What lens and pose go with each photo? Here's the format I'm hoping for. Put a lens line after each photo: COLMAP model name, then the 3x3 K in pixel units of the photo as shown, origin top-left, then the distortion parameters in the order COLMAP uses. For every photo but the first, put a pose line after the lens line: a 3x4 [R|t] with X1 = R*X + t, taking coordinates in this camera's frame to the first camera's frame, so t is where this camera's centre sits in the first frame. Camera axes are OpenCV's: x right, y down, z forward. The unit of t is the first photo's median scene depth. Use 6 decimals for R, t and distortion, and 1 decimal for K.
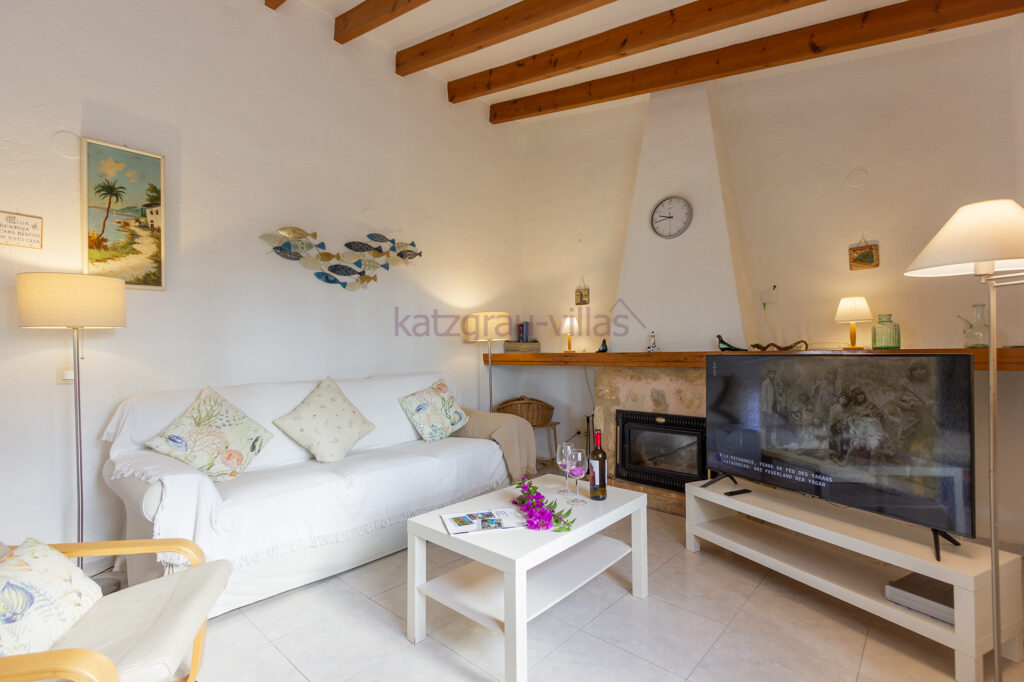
lens RADIAL K [[478.9, 0, 510.9], [0, 478.9, 343.2], [0, 0, 1]] dist [0.003500, -0.003594]
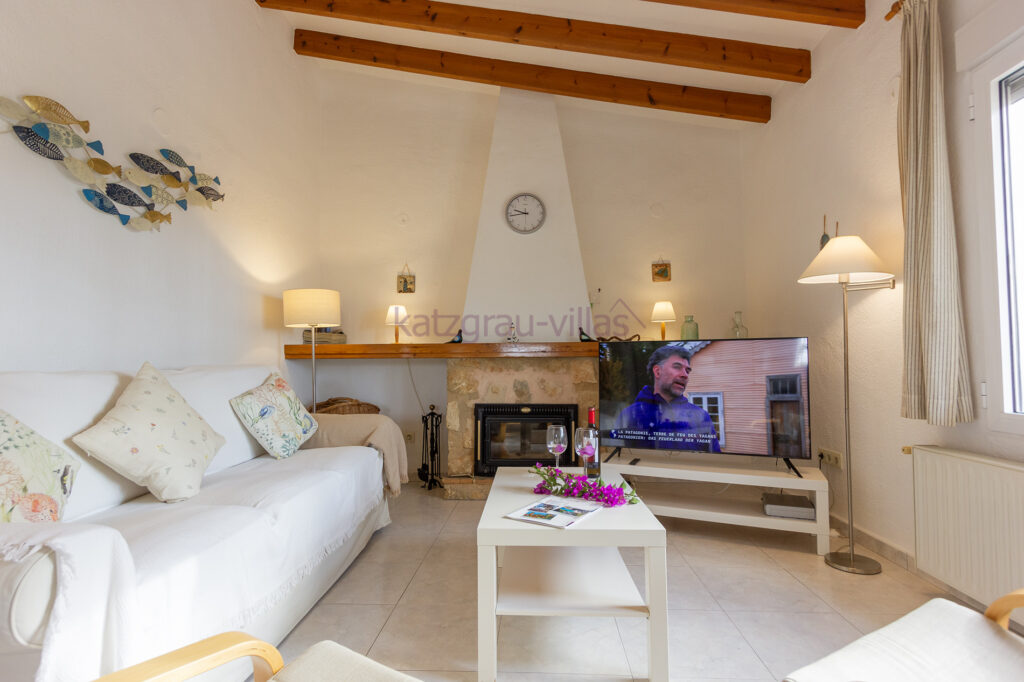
lens RADIAL K [[512.8, 0, 513.1], [0, 512.8, 343.4], [0, 0, 1]] dist [0.005004, -0.003729]
pose [[0.764773, 0.030246, 0.643589, -0.398030], [-0.013150, 0.999422, -0.031343, 0.052914], [-0.644165, 0.015507, 0.764729, 0.182372]]
